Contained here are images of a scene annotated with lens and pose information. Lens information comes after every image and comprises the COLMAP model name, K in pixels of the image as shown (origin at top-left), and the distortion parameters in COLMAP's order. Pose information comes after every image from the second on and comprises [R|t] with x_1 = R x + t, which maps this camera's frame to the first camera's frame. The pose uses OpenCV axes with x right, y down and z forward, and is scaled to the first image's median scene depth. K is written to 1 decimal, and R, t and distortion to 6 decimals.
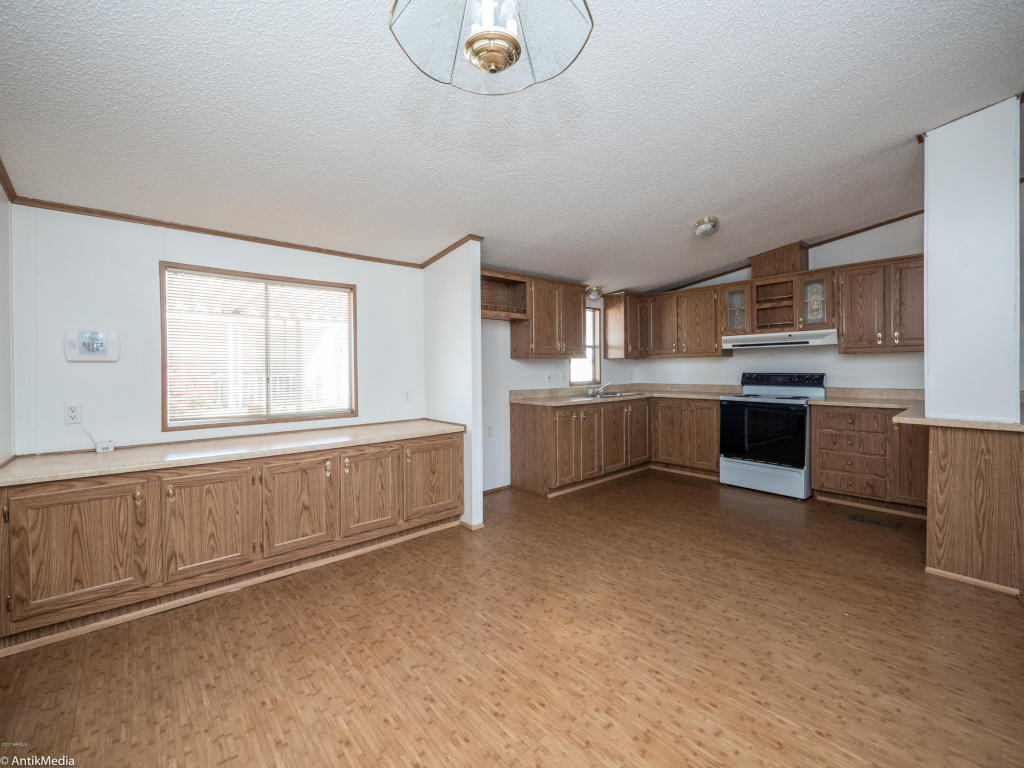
lens RADIAL K [[433.1, 0, 514.2], [0, 433.1, 370.5], [0, 0, 1]] dist [-0.006199, 0.000677]
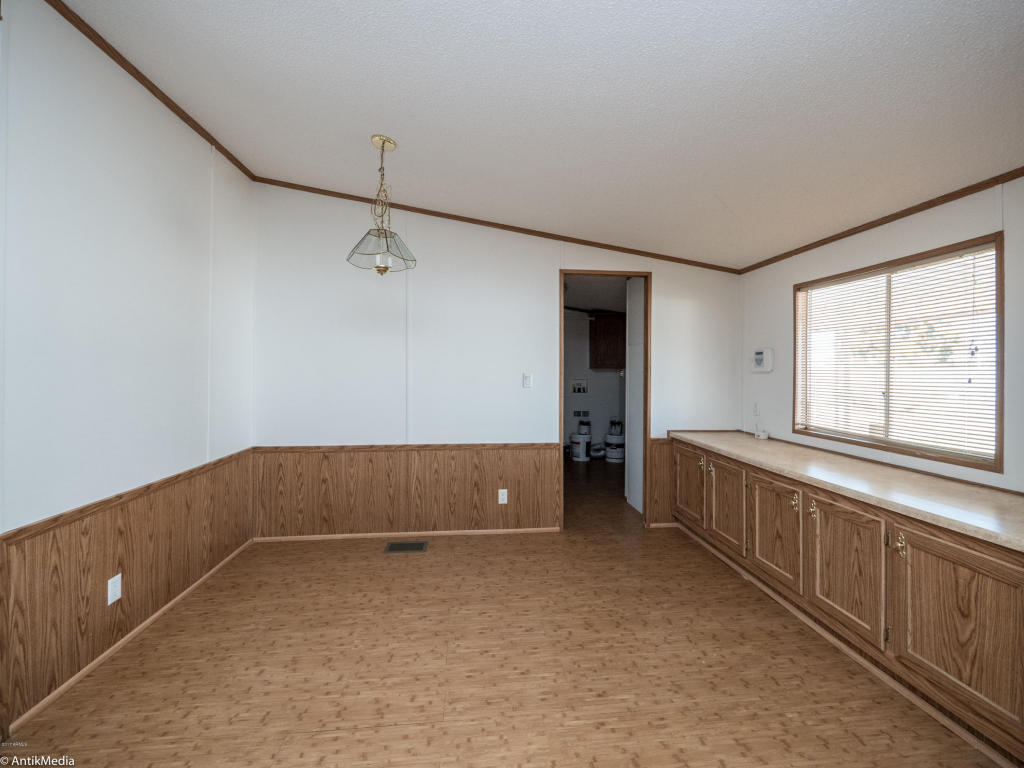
lens RADIAL K [[433.1, 0, 514.9], [0, 433.1, 373.8], [0, 0, 1]] dist [-0.006199, 0.000677]
pose [[-0.577143, 0.010598, -0.816575, 0.356027], [-0.006562, 0.999823, 0.017614, -0.019811], [0.816617, 0.015524, -0.576971, 0.674329]]
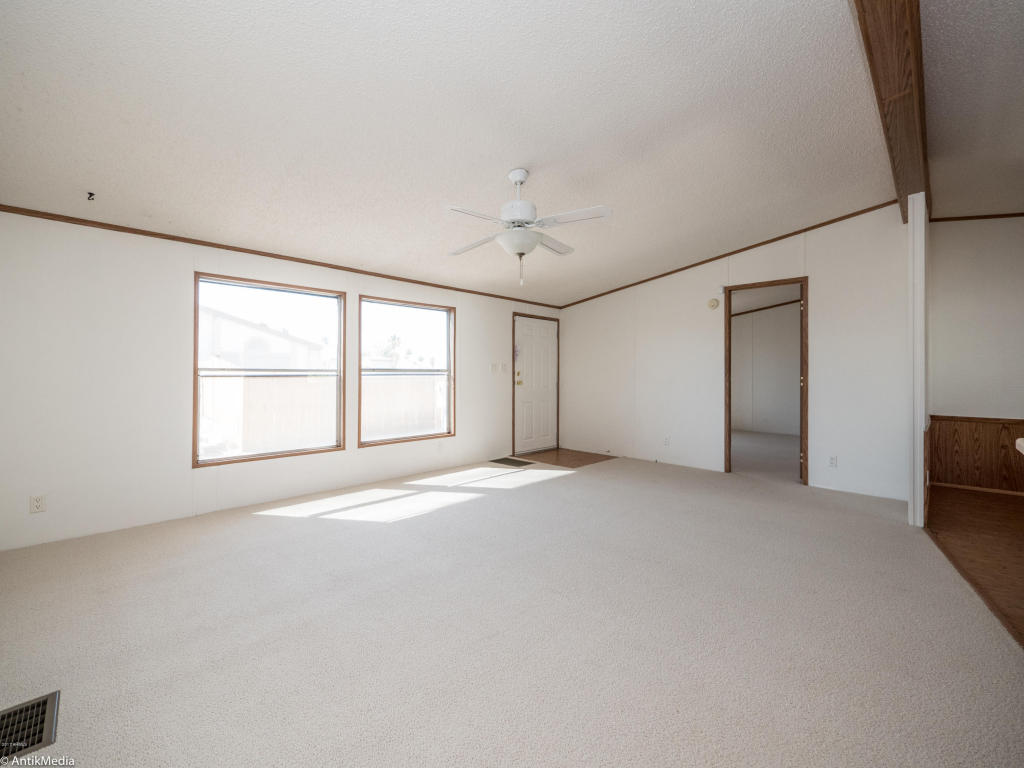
lens RADIAL K [[433.1, 0, 508.4], [0, 433.1, 373.4], [0, 0, 1]] dist [-0.006199, 0.000677]
pose [[-0.996771, 0.007620, -0.079934, 1.128775], [0.006924, 0.999936, 0.008986, 0.008229], [0.079998, 0.008404, -0.996760, 0.824332]]
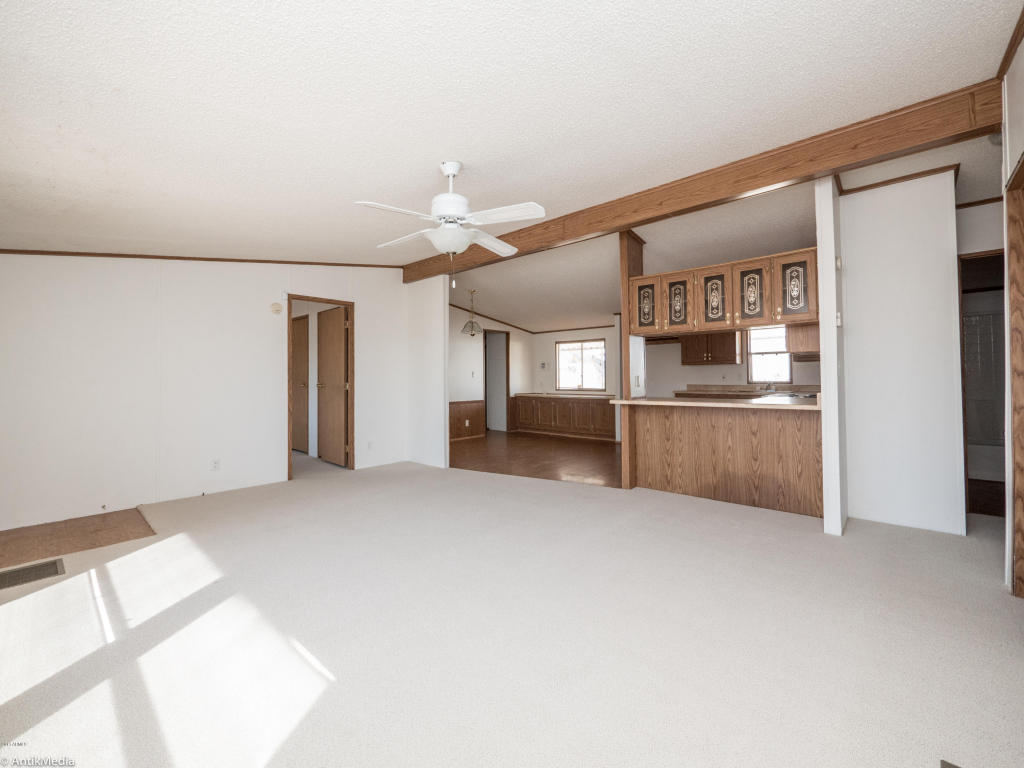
lens RADIAL K [[433.1, 0, 512.9], [0, 433.1, 373.4], [0, 0, 1]] dist [-0.006199, 0.000677]
pose [[0.115752, -0.000239, -0.993278, 1.690005], [0.000185, 1.000000, -0.000219, 0.003857], [0.993278, -0.000158, 0.115752, 0.155437]]
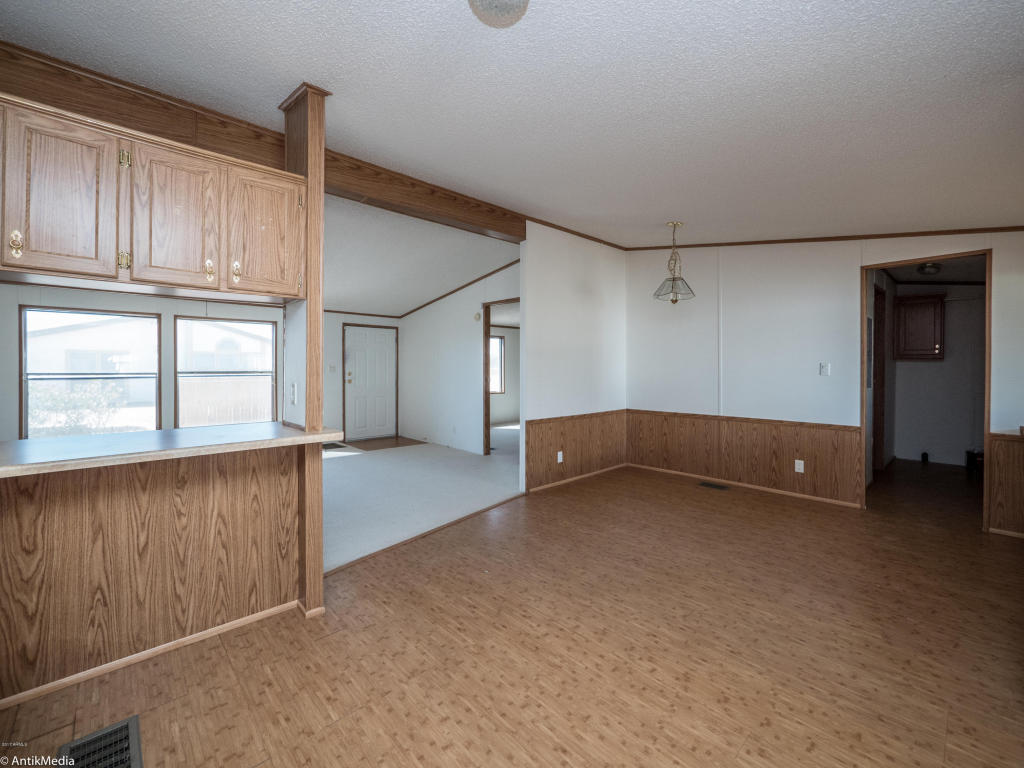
lens RADIAL K [[433.1, 0, 513.5], [0, 433.1, 374.9], [0, 0, 1]] dist [-0.006199, 0.000677]
pose [[-0.999494, 0.010339, -0.030083, 0.375755], [0.009589, 0.999642, 0.024981, -0.009913], [0.030330, 0.024680, -0.999235, 1.146129]]
